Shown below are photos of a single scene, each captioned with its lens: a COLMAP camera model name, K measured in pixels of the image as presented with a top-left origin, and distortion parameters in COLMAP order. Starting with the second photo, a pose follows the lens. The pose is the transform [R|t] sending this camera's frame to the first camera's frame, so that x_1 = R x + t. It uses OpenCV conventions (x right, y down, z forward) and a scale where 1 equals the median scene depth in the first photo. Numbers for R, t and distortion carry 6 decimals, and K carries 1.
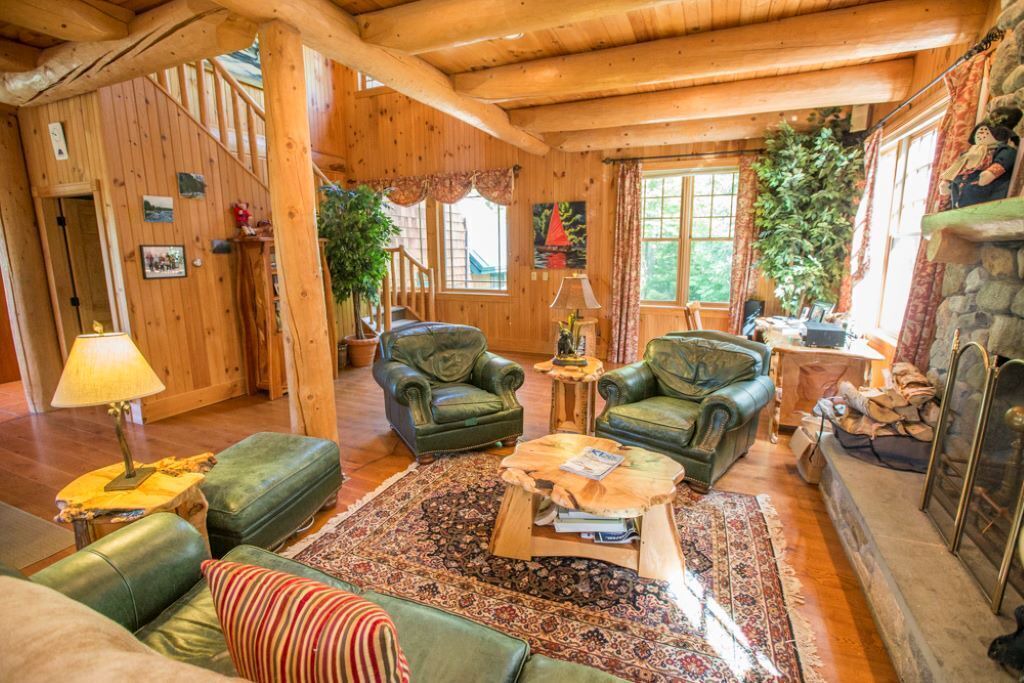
lens RADIAL K [[469.4, 0, 512.0], [0, 469.4, 341.5], [0, 0, 1]] dist [-0.050998, 0.019865]
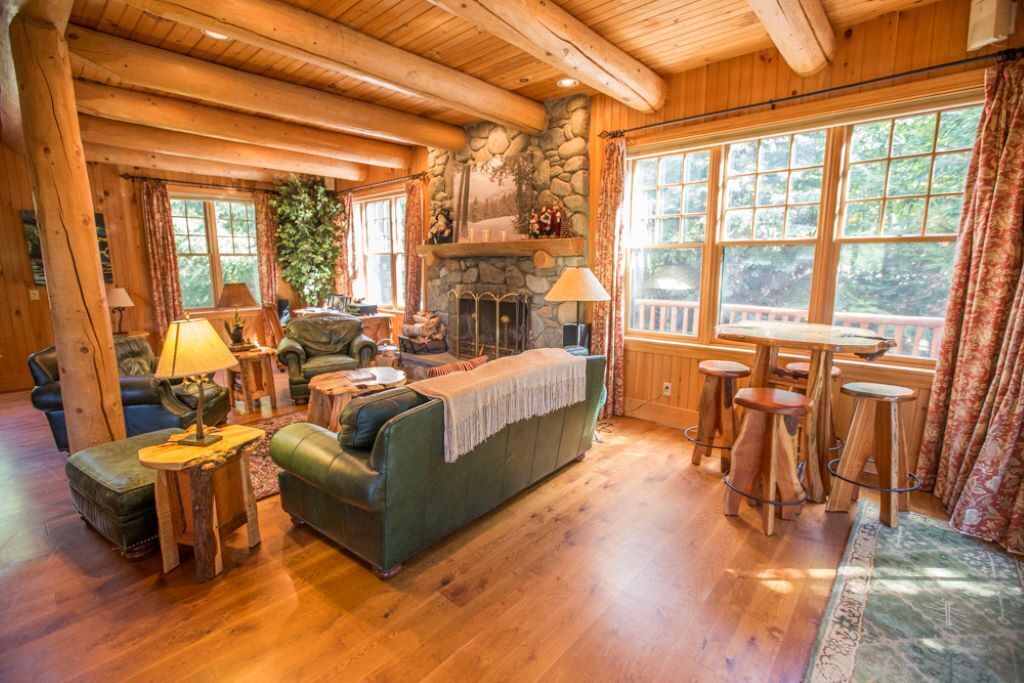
lens RADIAL K [[469.4, 0, 512.0], [0, 469.4, 341.5], [0, 0, 1]] dist [-0.050998, 0.019865]
pose [[0.313877, -0.150367, 0.937481, -0.572412], [0.182624, 0.978504, 0.095803, 0.026154], [-0.931735, 0.141136, 0.334590, -0.076837]]
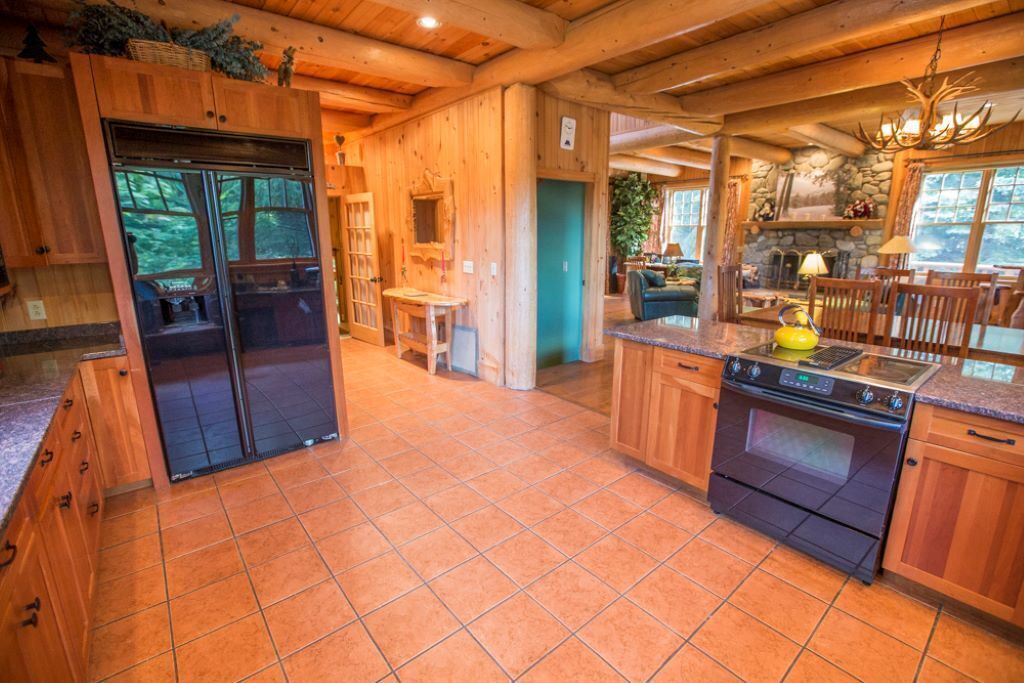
lens RADIAL K [[469.4, 0, 512.0], [0, 469.4, 341.5], [0, 0, 1]] dist [-0.050998, 0.019865]
pose [[0.458190, -0.198809, 0.866335, -1.583685], [0.175472, 0.975716, 0.131106, -0.070558], [-0.871362, 0.091946, 0.481949, 0.425164]]
